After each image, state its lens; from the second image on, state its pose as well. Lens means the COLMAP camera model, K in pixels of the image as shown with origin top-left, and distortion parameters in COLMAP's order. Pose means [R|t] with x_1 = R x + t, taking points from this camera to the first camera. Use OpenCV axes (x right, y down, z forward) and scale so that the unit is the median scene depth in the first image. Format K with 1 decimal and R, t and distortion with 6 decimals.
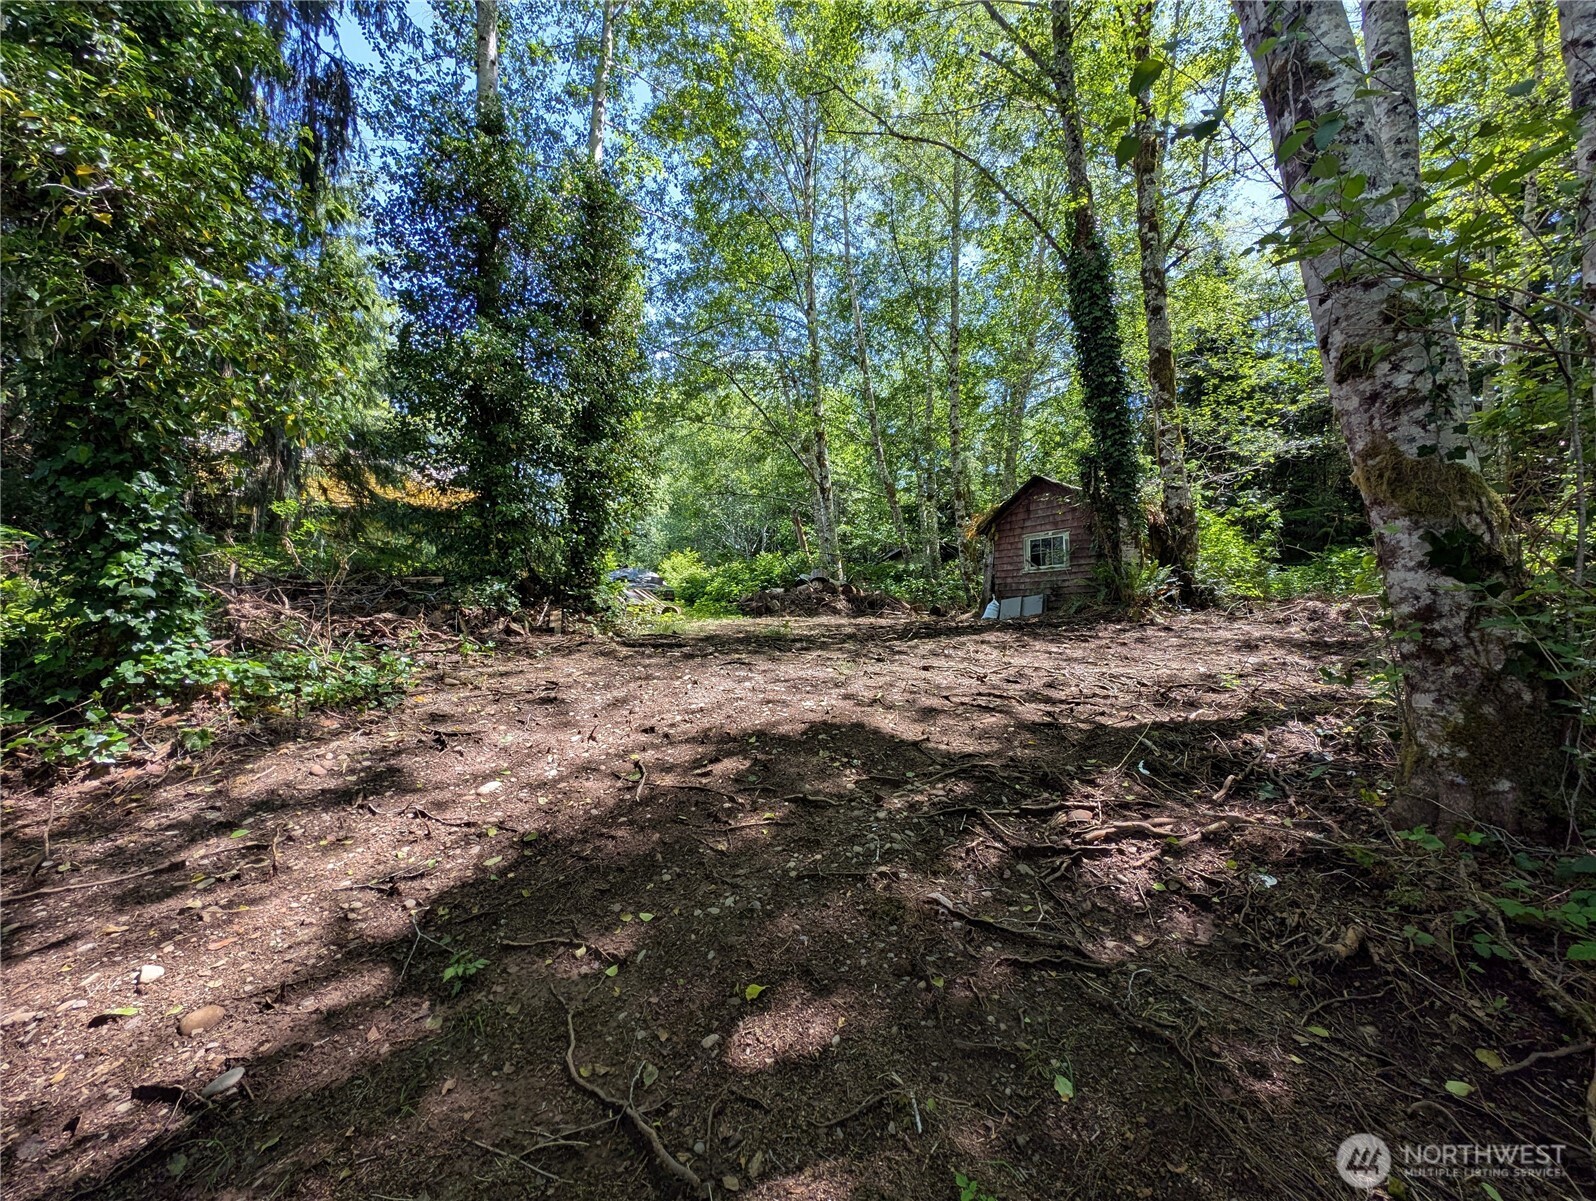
lens RADIAL K [[605.0, 0, 795.9], [0, 605.0, 599.5], [0, 0, 1]] dist [0.009583, -0.001876]
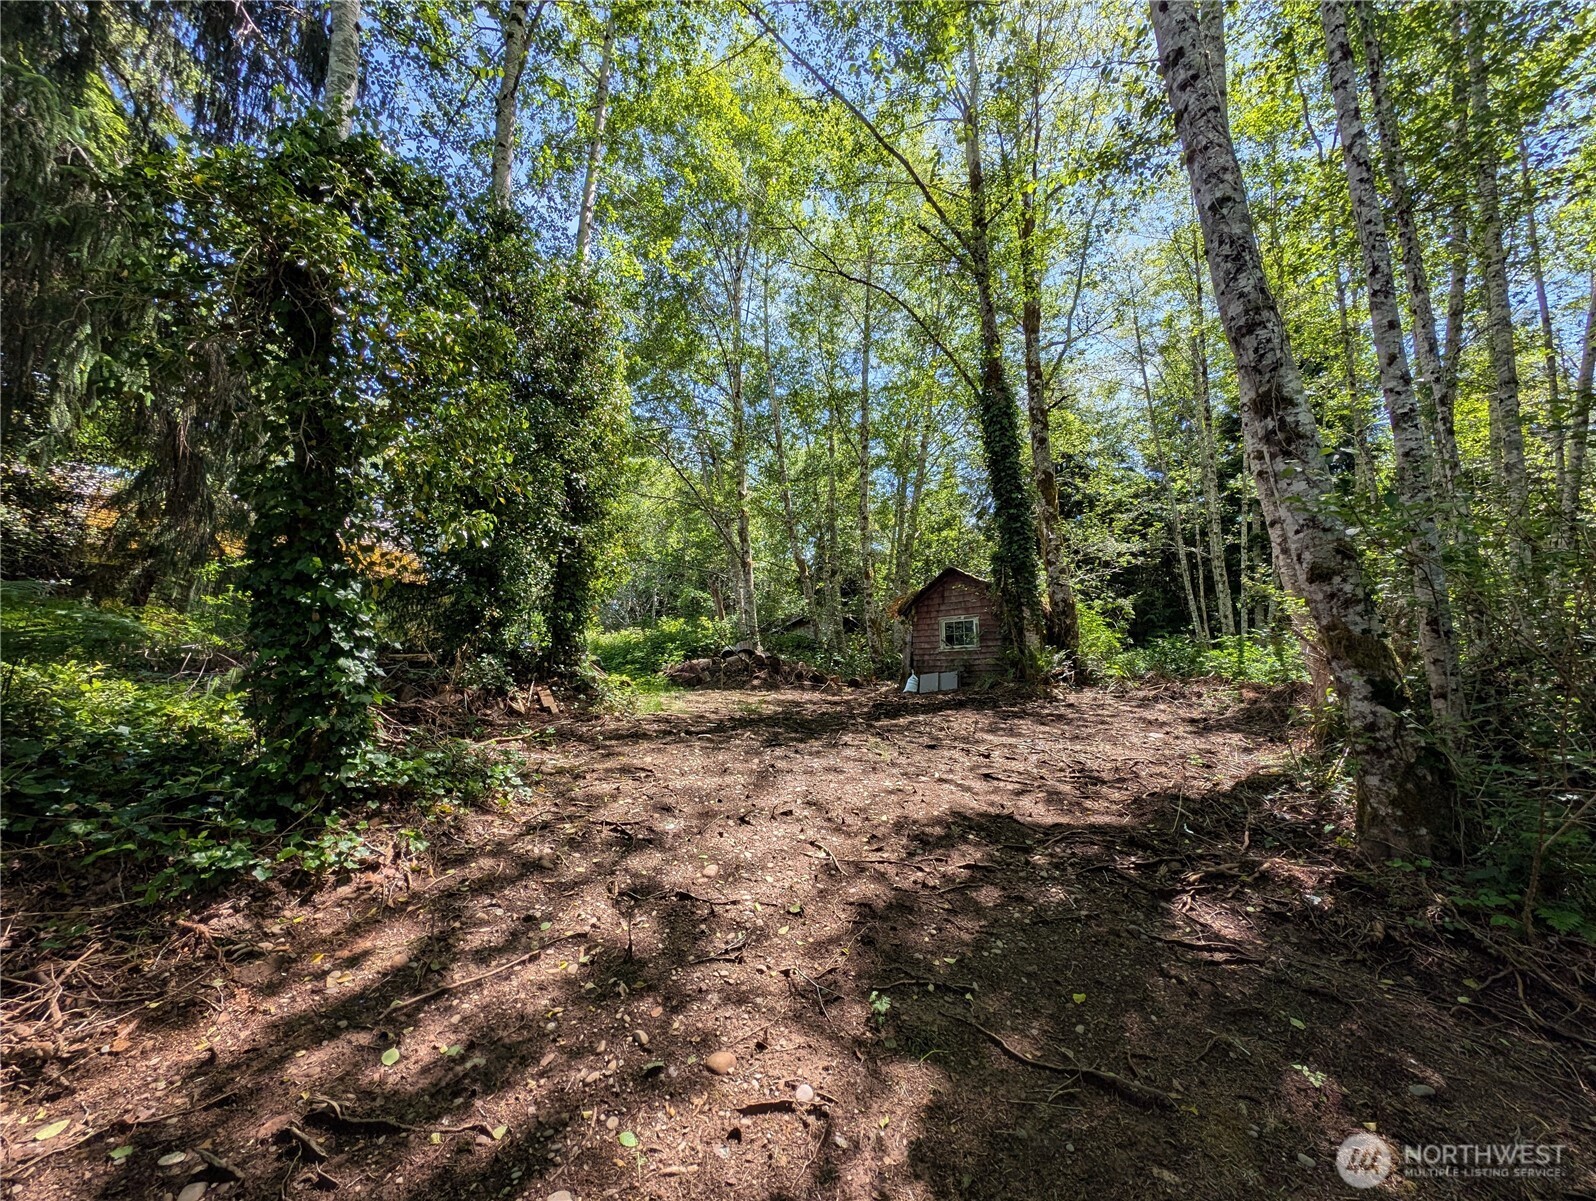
lens RADIAL K [[605.0, 0, 802.1], [0, 605.0, 603.9], [0, 0, 1]] dist [0.009583, -0.001876]
pose [[0.973658, 0.037320, 0.224940, -0.156099], [-0.015875, 0.995216, -0.096405, -0.022755], [-0.227461, 0.090295, 0.969592, -0.053475]]
